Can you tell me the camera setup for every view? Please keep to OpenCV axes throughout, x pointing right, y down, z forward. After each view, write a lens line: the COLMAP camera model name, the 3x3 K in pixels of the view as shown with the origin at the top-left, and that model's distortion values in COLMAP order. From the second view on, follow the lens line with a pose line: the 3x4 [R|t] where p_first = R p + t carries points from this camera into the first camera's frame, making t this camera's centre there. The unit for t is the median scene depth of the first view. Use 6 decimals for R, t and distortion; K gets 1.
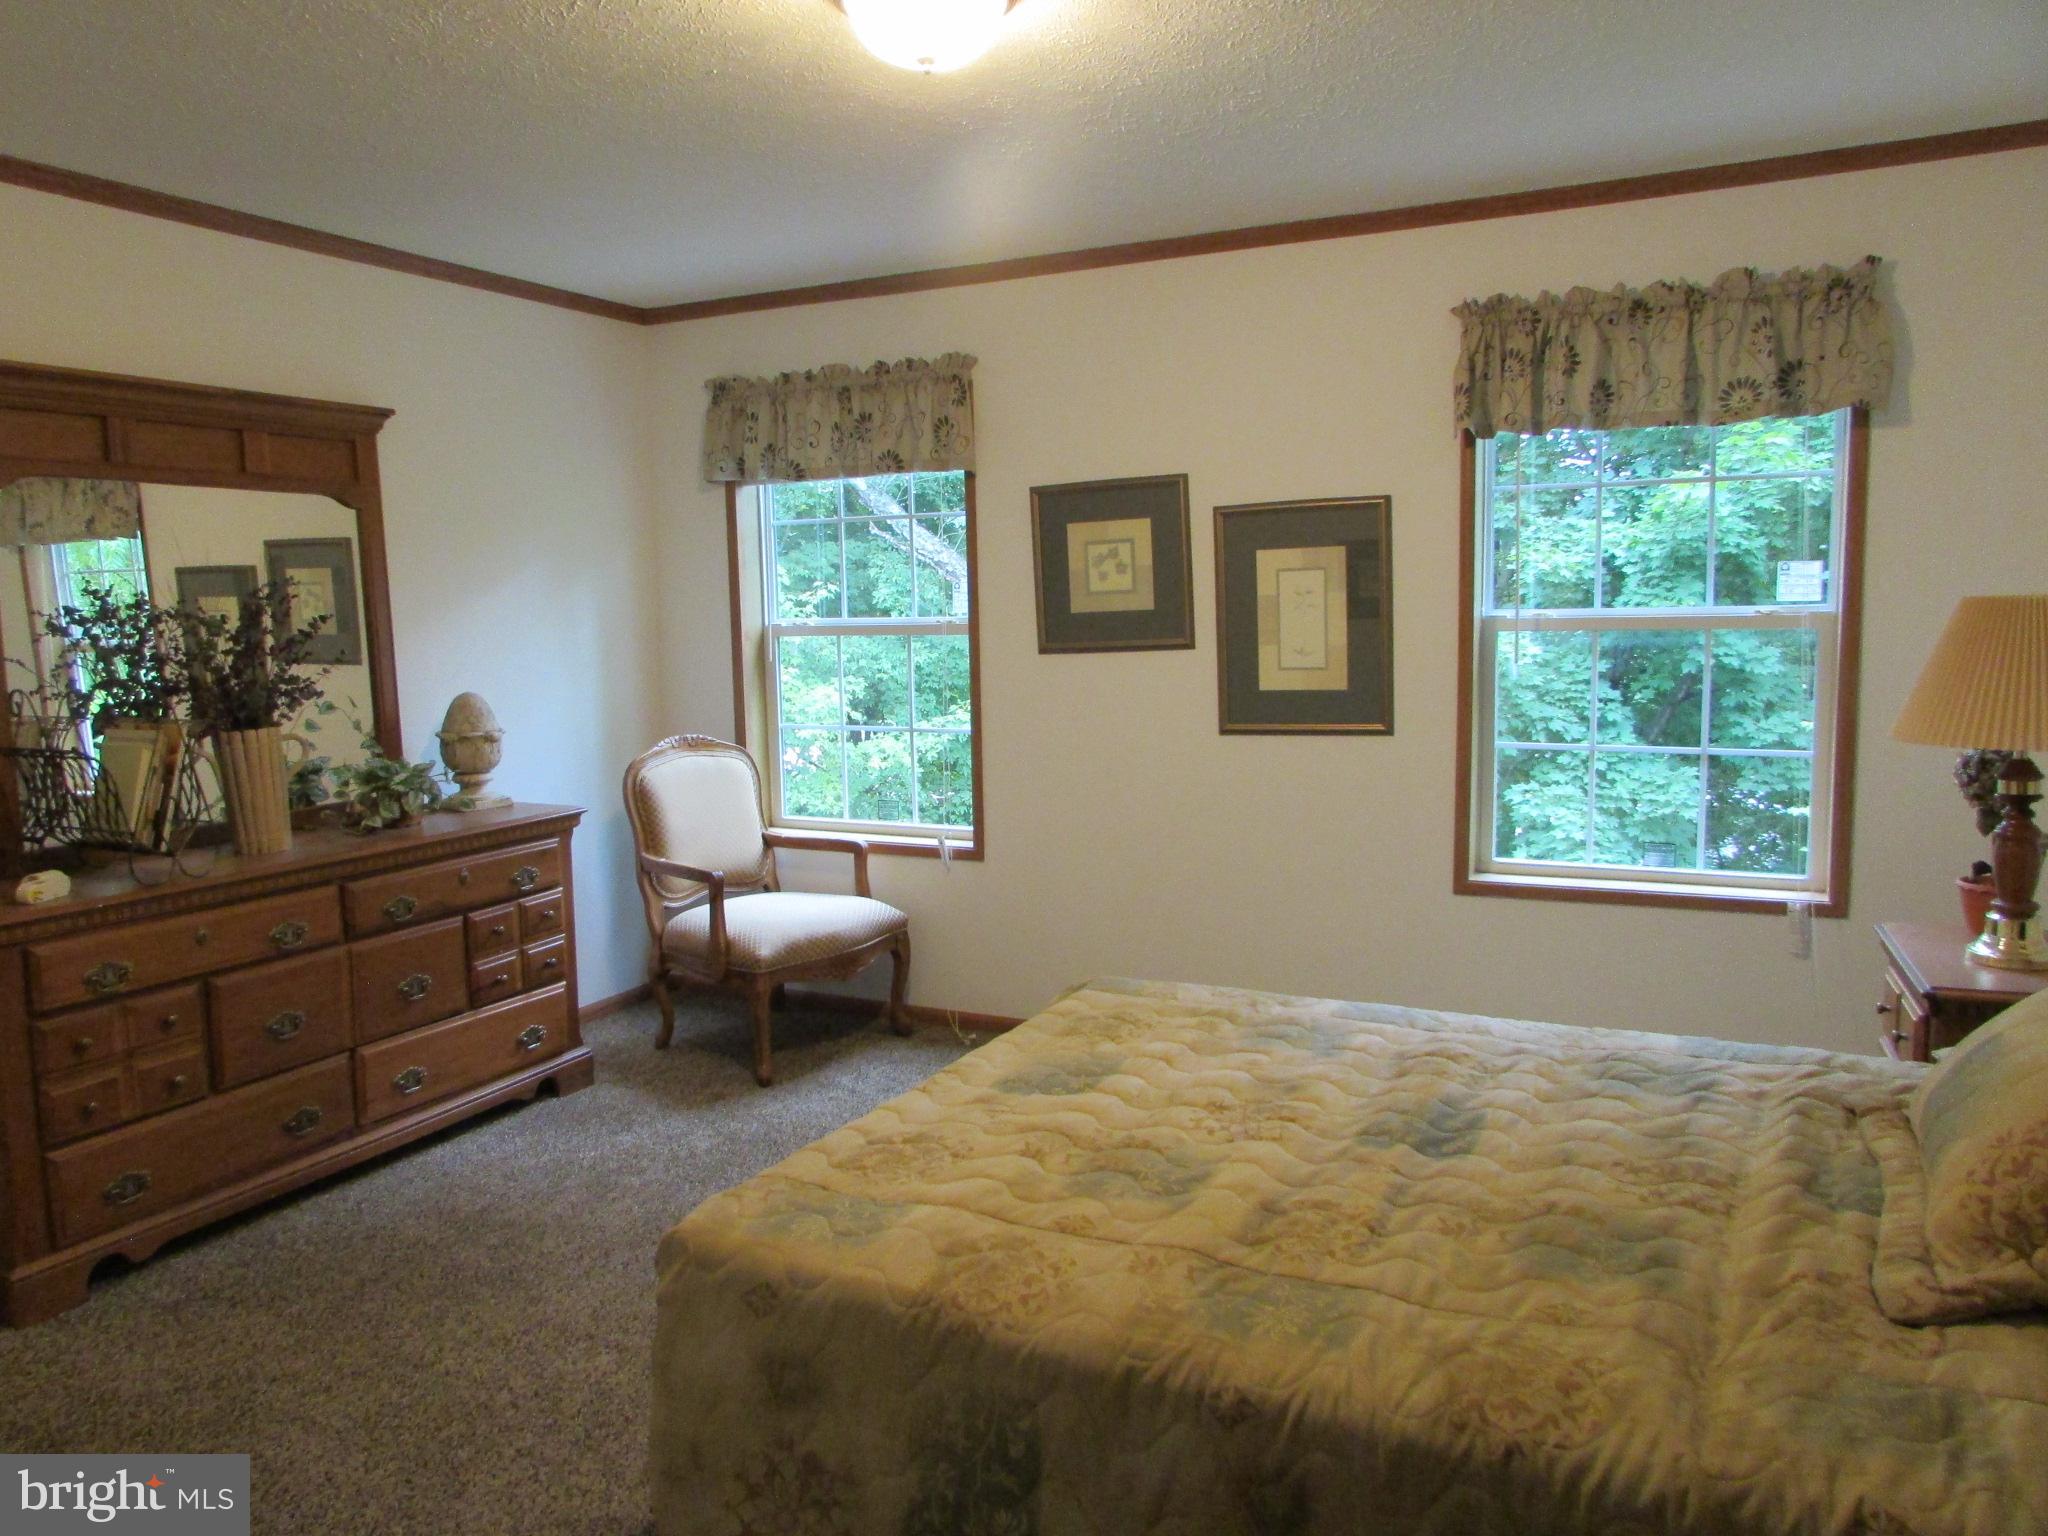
lens RADIAL K [[1447.6, 0, 1021.1], [0, 1447.6, 763.8], [0, 0, 1]] dist [-0.031431, -0.003092]
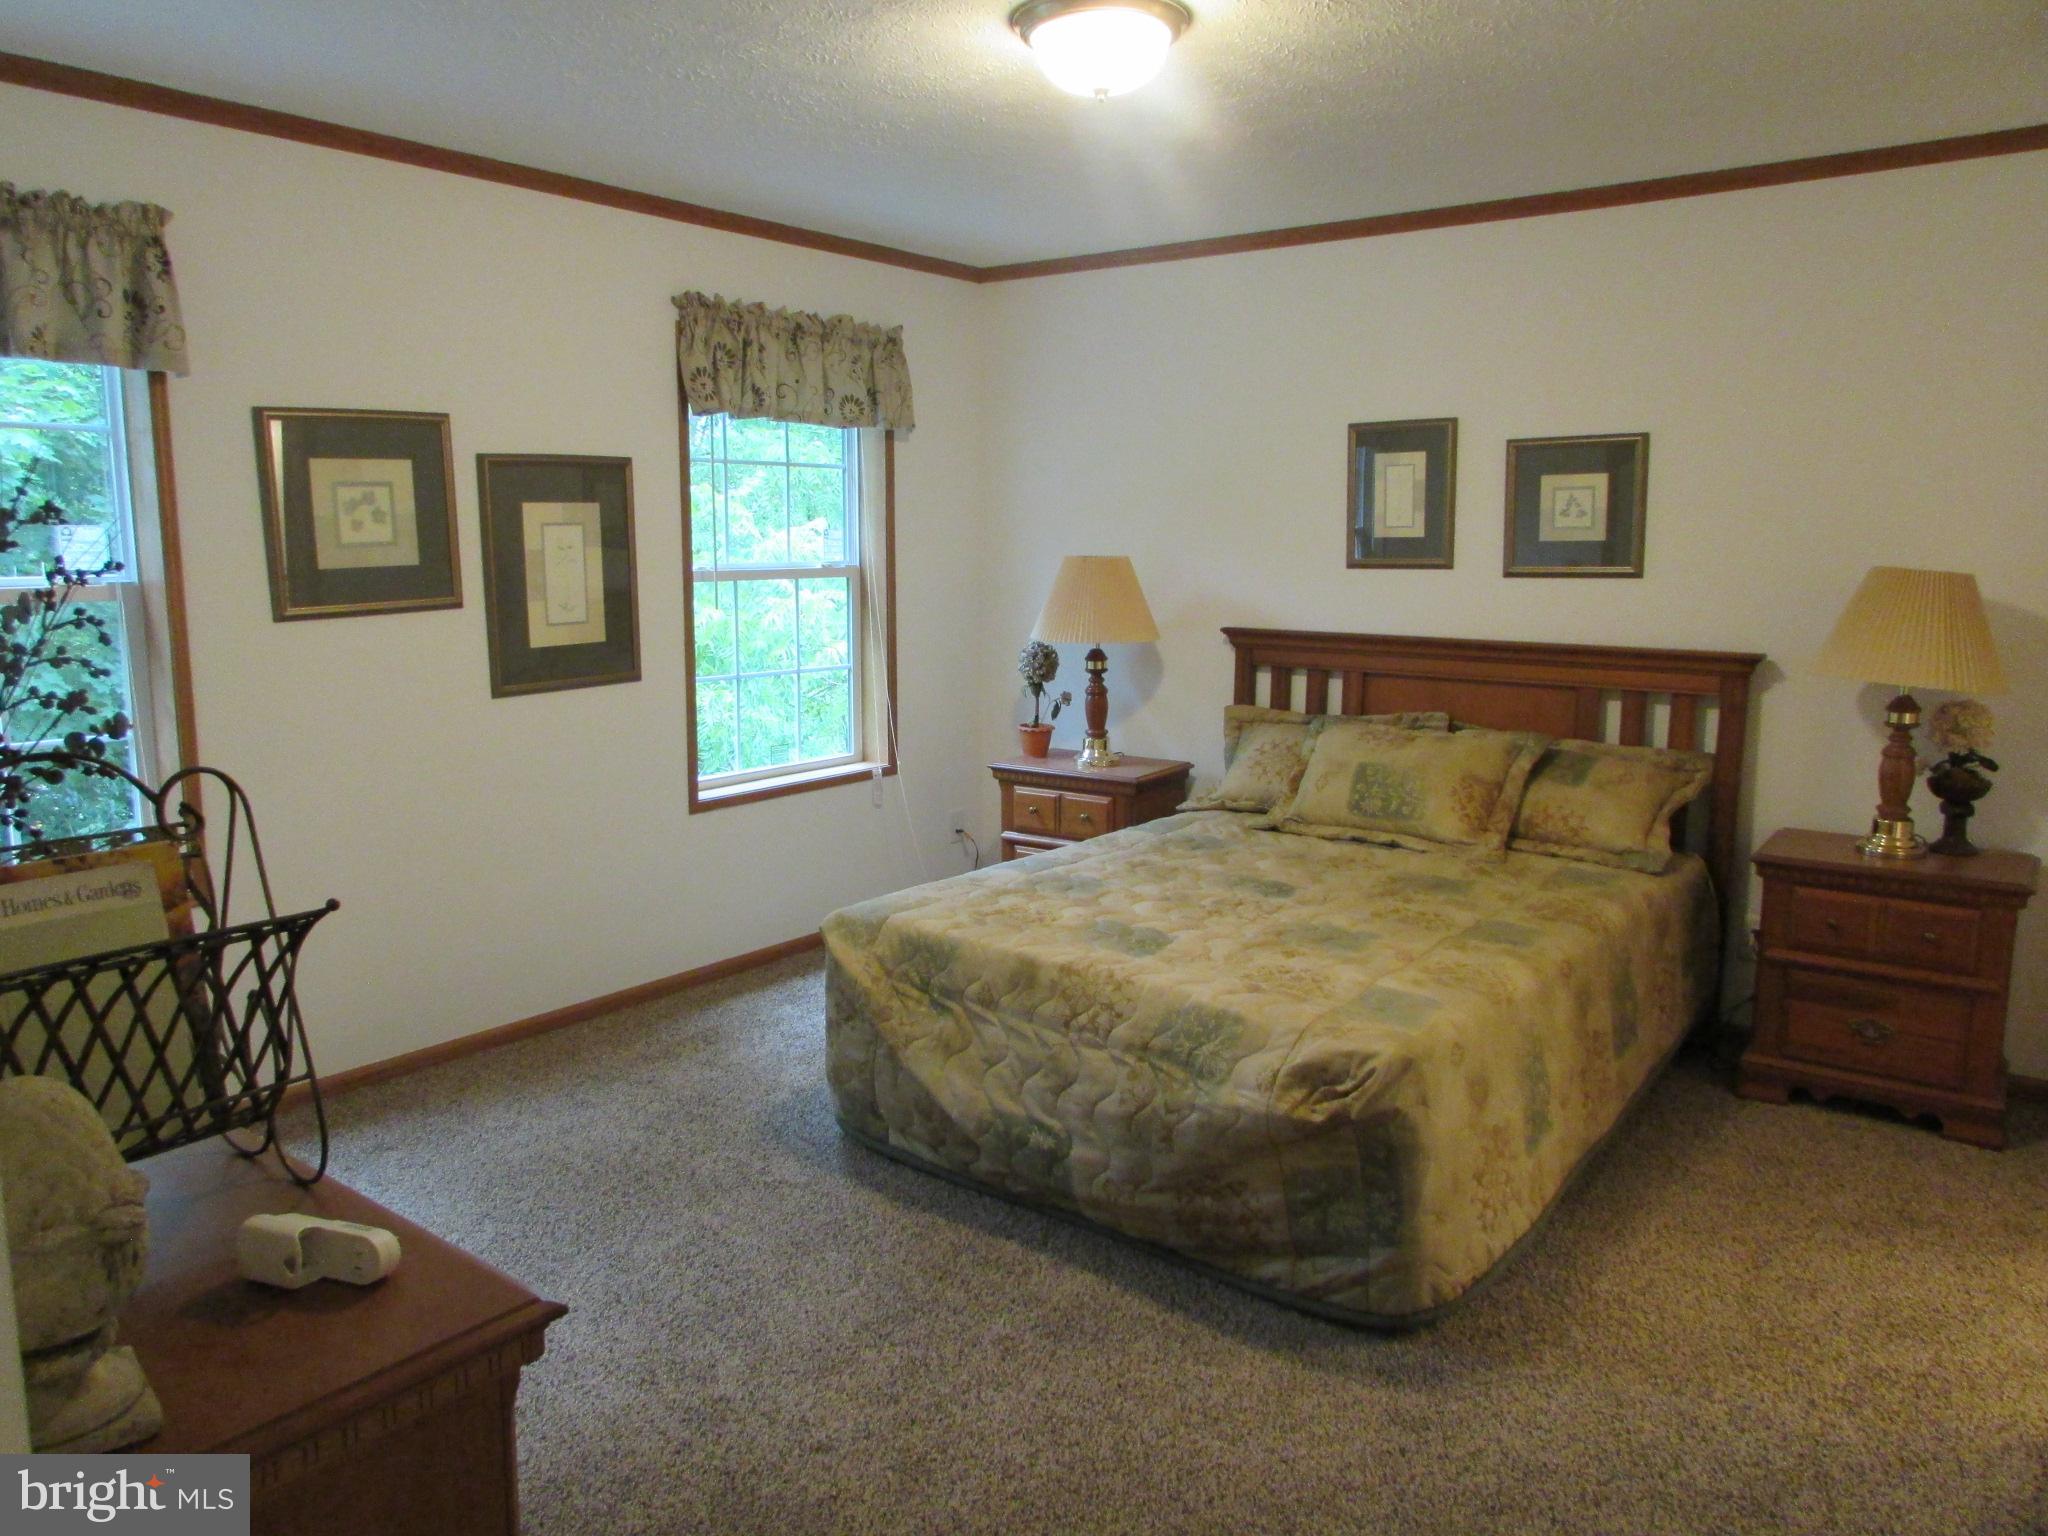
lens RADIAL K [[1434.3, 0, 1016.2], [0, 1434.3, 771.1], [0, 0, 1]] dist [-0.049721, 0.023140]
pose [[0.193596, -0.142387, 0.970694, -0.732498], [0.096729, 0.987362, 0.125540, -0.059839], [-0.976301, 0.069590, 0.204923, 0.506254]]
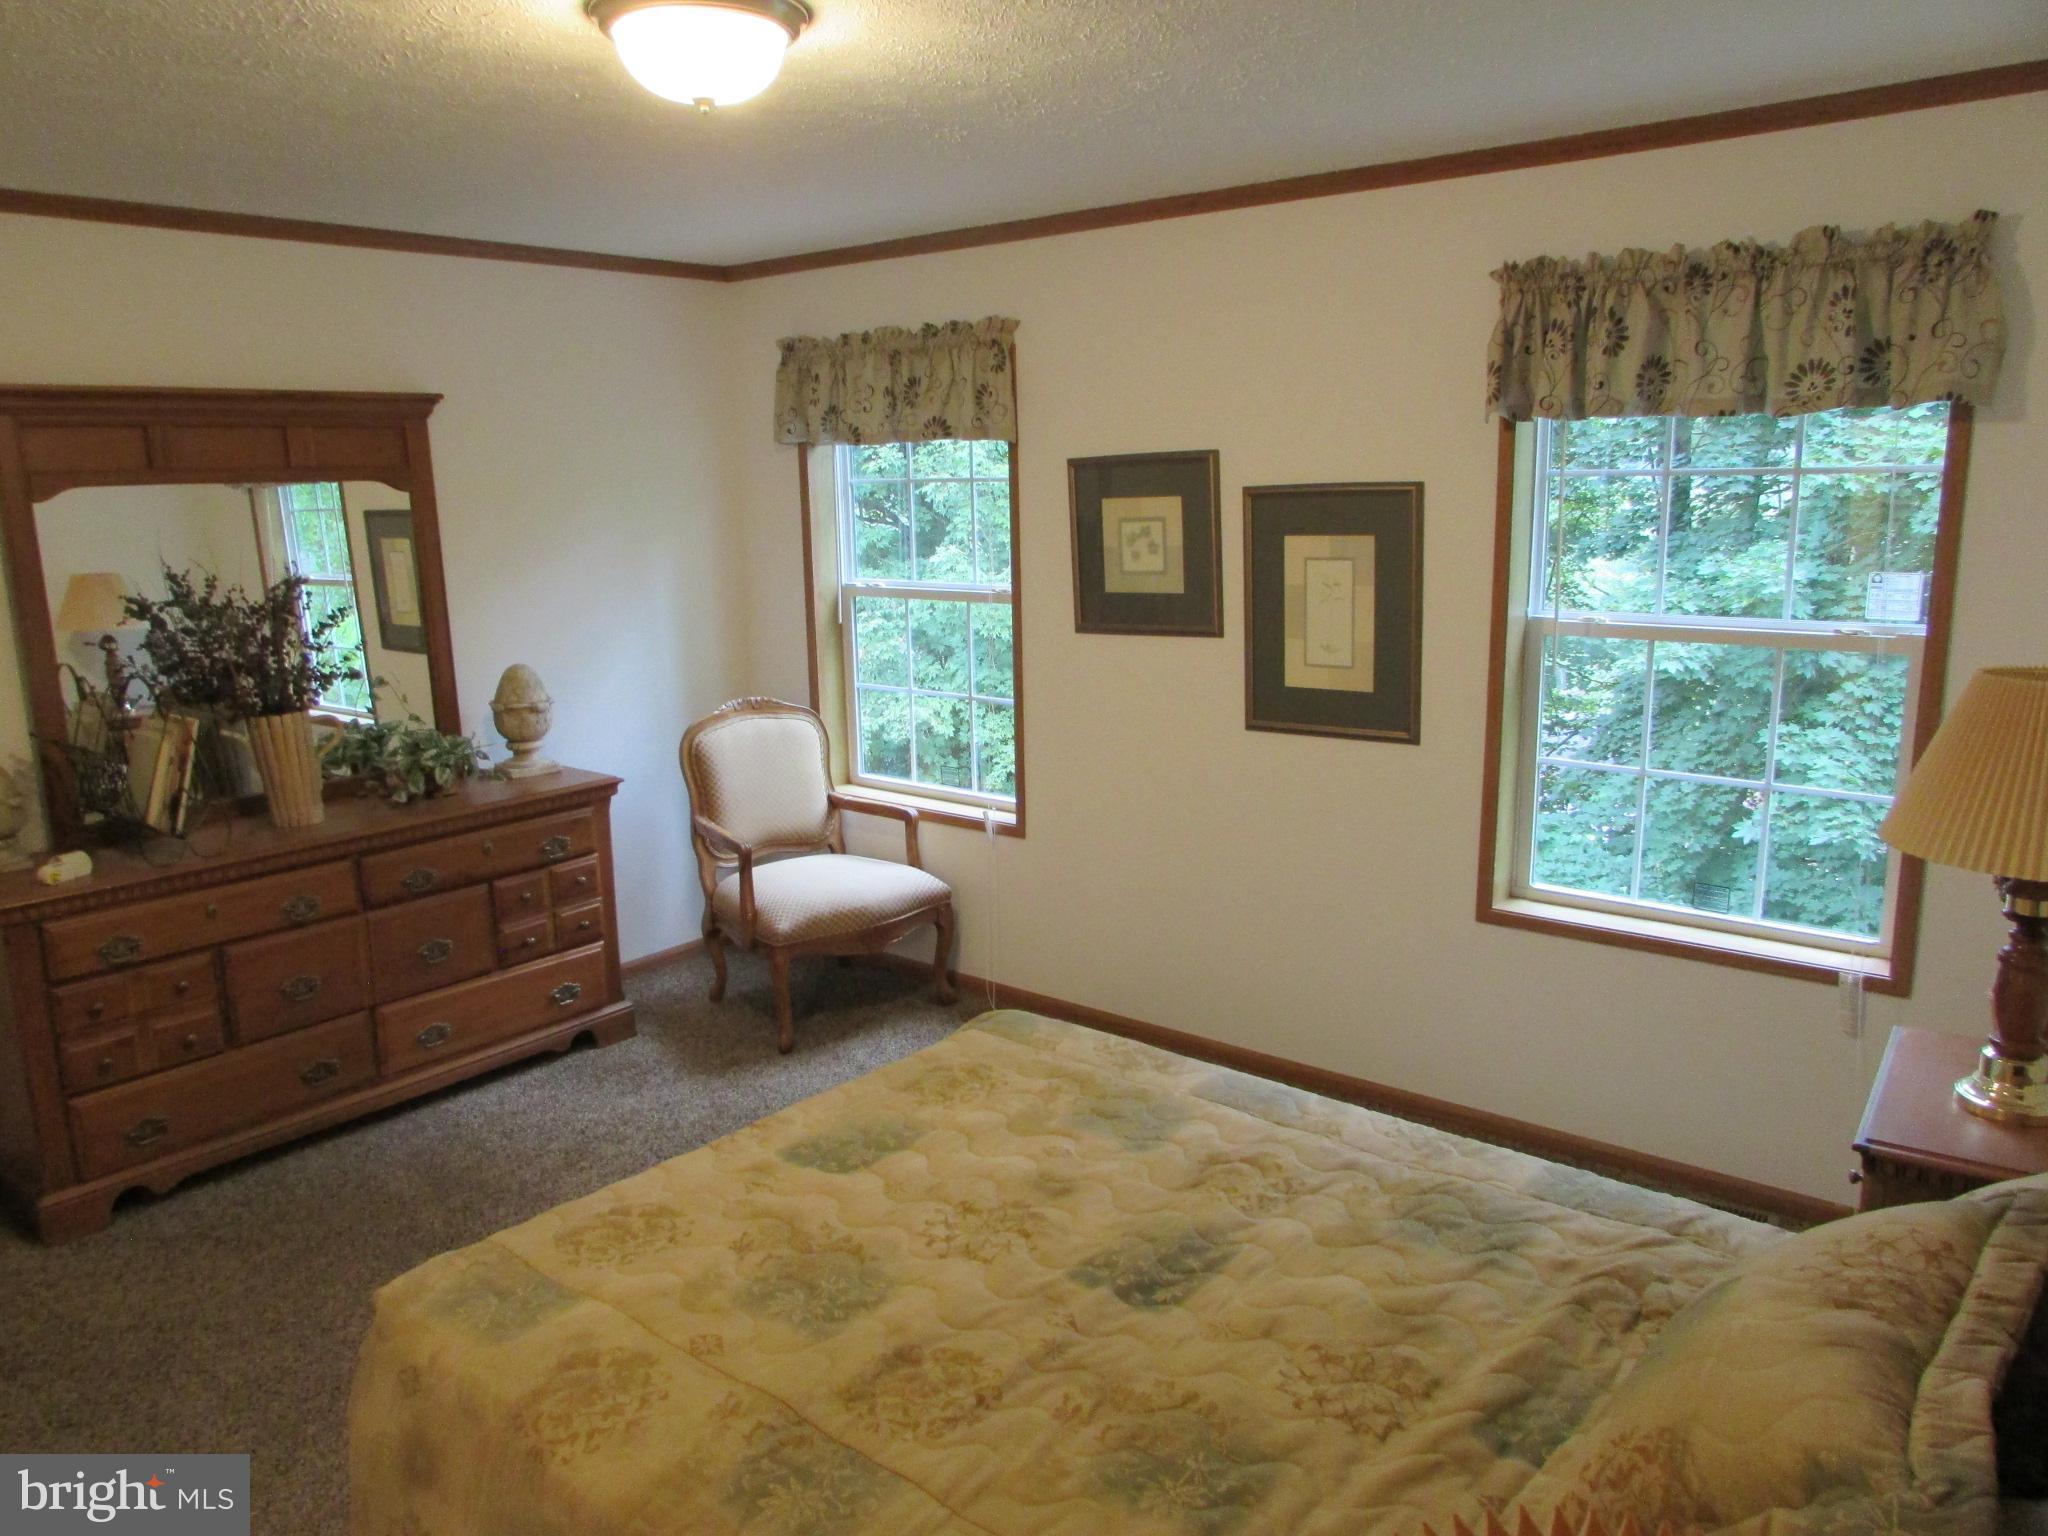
lens RADIAL K [[1455.2, 0, 1015.3], [0, 1455.2, 765.5], [0, 0, 1]] dist [-0.023627, -0.010037]
pose [[0.974359, 0.046028, -0.220240, 0.210039], [-0.025923, 0.995298, 0.093324, -0.085710], [0.223500, -0.085222, 0.970971, 0.048865]]
